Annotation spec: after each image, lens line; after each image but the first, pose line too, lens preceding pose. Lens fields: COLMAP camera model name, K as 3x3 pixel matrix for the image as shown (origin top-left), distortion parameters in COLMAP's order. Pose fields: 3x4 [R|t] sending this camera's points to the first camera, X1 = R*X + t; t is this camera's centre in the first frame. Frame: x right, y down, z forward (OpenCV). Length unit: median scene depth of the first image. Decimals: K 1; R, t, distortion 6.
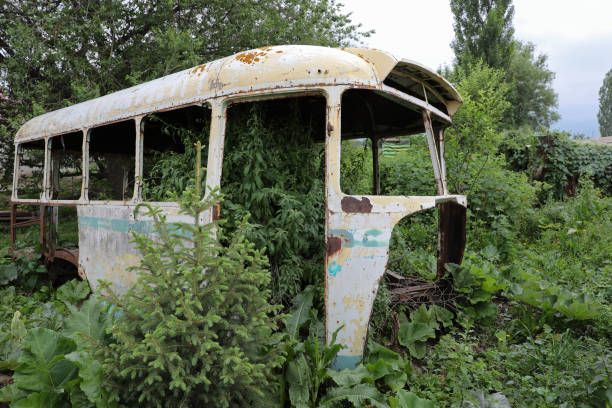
lens RADIAL K [[397.7, 0, 306.0], [0, 397.7, 204.0], [0, 0, 1]] dist [-0.092338, 0.055282]
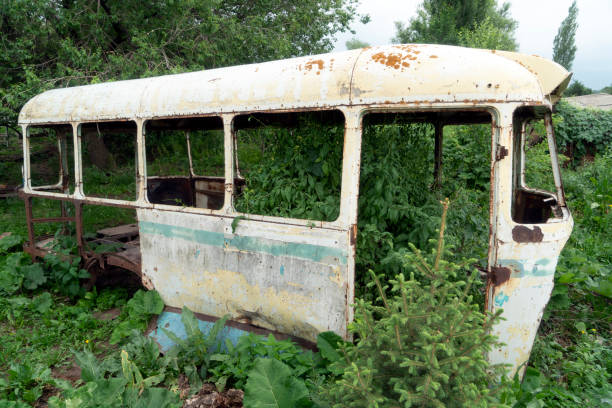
lens RADIAL K [[393.8, 0, 306.0], [0, 393.8, 204.0], [0, 0, 1]] dist [-0.025309, 0.003058]
pose [[0.994571, -0.022134, 0.101675, -0.371499], [0.009195, 0.991987, 0.126003, -0.144098], [-0.103650, -0.124385, 0.986806, 0.102584]]
